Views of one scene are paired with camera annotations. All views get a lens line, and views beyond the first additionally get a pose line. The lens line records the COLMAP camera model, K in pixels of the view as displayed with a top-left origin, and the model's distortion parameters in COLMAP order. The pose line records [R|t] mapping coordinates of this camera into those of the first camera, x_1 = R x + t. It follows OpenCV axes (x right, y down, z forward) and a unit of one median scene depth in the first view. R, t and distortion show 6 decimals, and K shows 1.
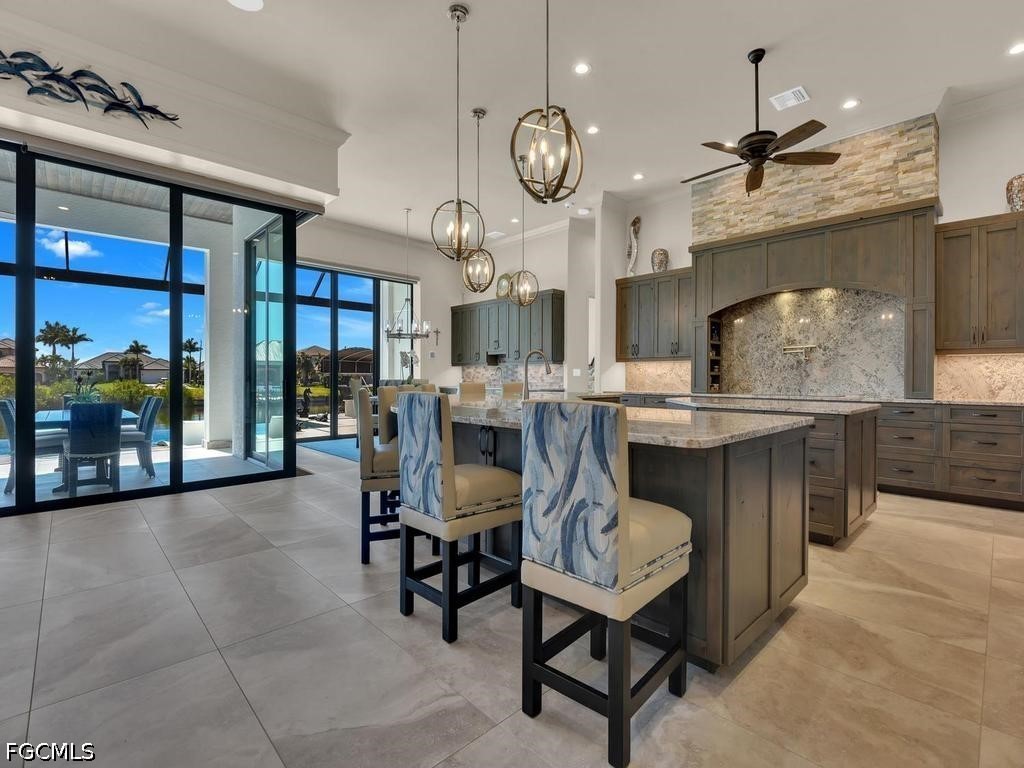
lens RADIAL K [[475.2, 0, 522.0], [0, 475.2, 381.3], [0, 0, 1]] dist [-0.016018, -0.003105]
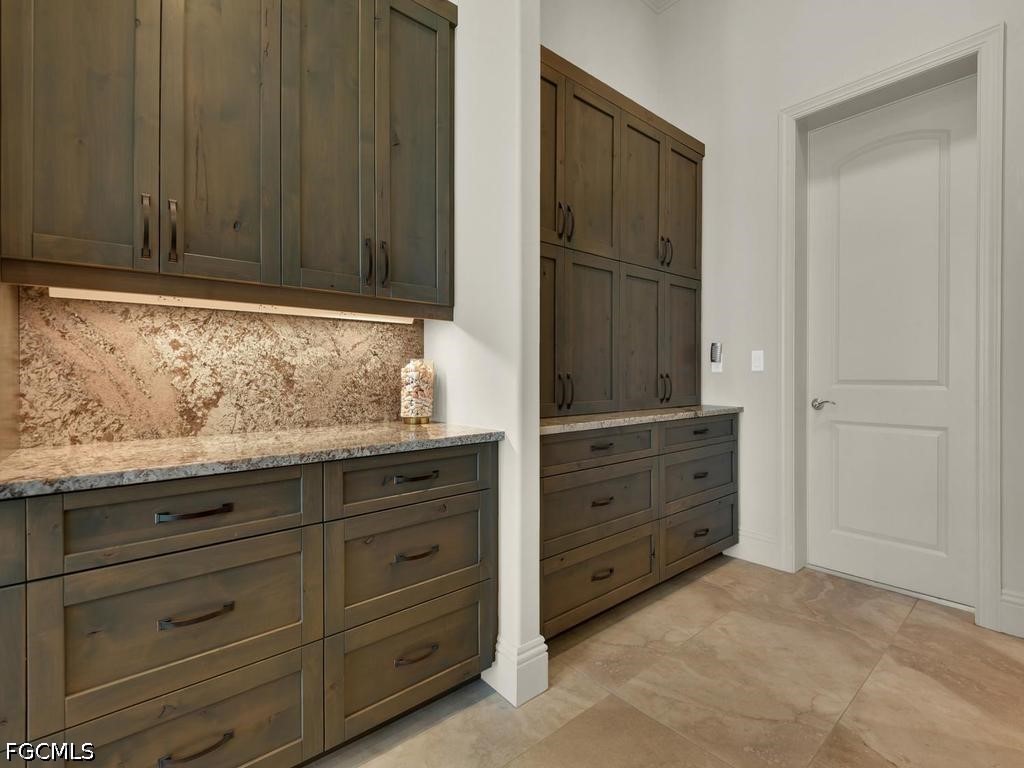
lens RADIAL K [[467.0, 0, 502.0], [0, 467.0, 375.5], [0, 0, 1]] dist [-0.004042, -0.008420]
pose [[0.082753, -0.004683, 0.996559, 0.508316], [0.011091, 0.999931, 0.003778, -0.004101], [-0.996508, 0.010740, 0.082799, 0.547917]]
